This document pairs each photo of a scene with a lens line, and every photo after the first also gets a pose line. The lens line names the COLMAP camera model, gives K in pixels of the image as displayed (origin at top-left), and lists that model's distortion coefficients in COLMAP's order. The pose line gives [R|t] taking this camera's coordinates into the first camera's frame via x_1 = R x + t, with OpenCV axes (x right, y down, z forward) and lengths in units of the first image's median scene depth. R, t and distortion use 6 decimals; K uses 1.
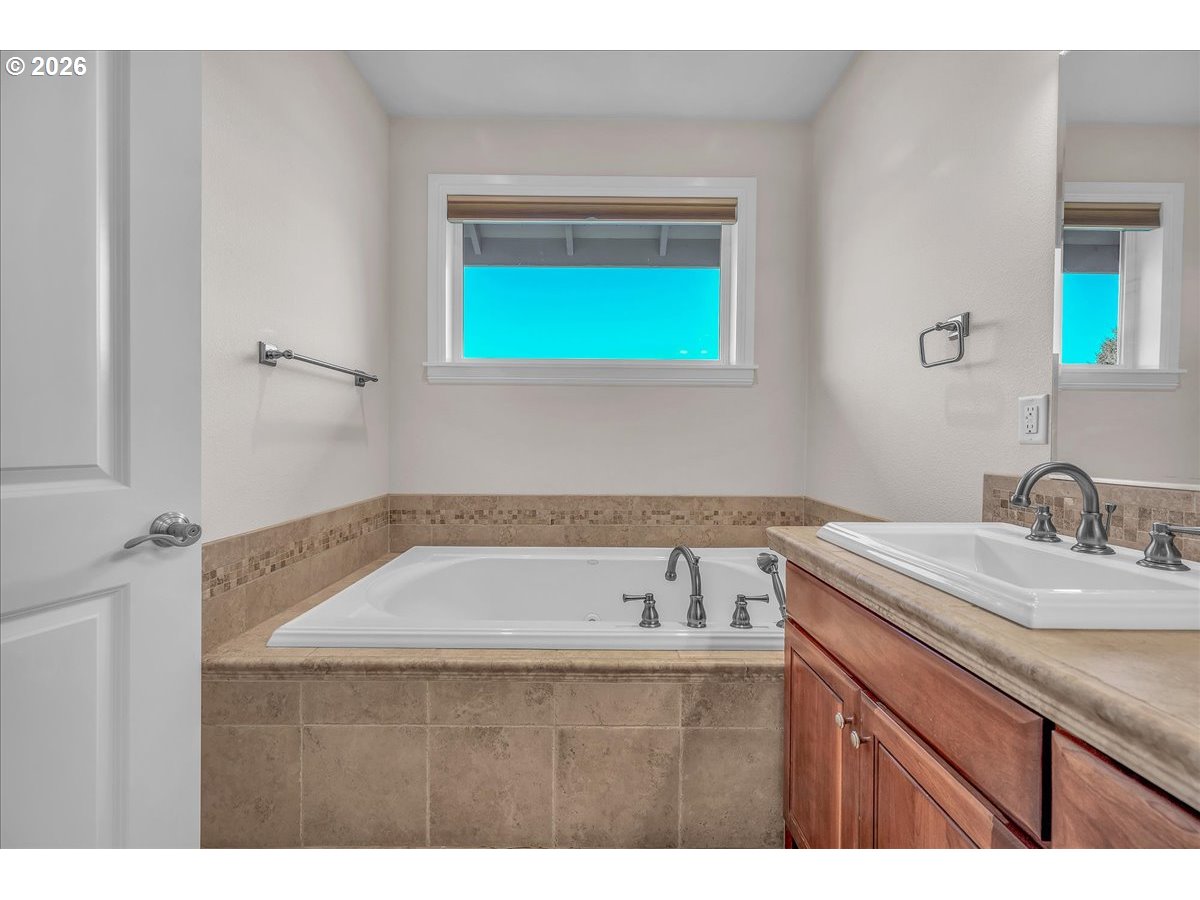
lens RADIAL K [[481.3, 0, 593.4], [0, 481.3, 443.7], [0, 0, 1]] dist [0.000351, 0.000297]
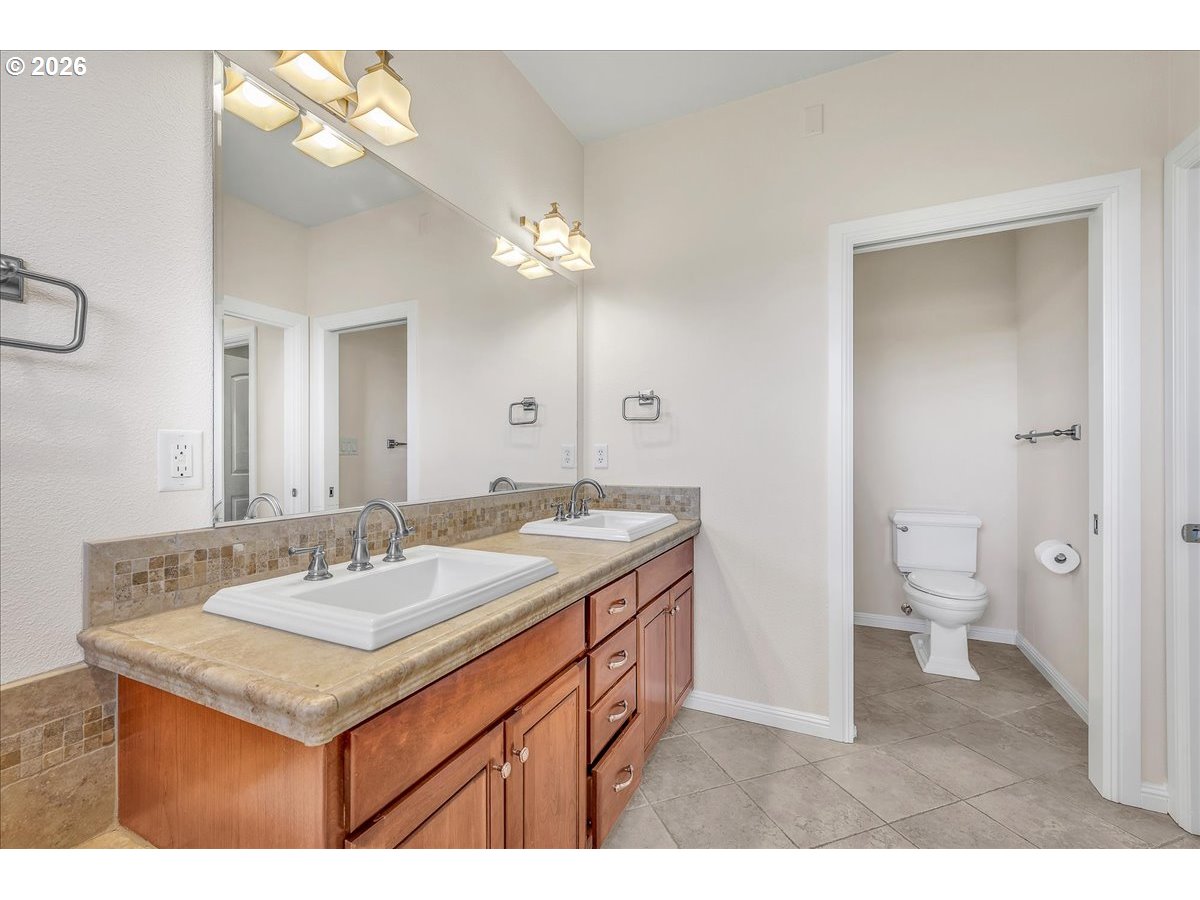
lens RADIAL K [[494.0, 0, 623.2], [0, 494.0, 454.9], [0, 0, 1]] dist [-0.000142, -0.000068]
pose [[-0.915666, -0.004788, 0.401911, -0.079708], [-0.000989, 0.999953, 0.009658, -0.058780], [-0.401938, 0.008446, -0.915628, 1.277169]]
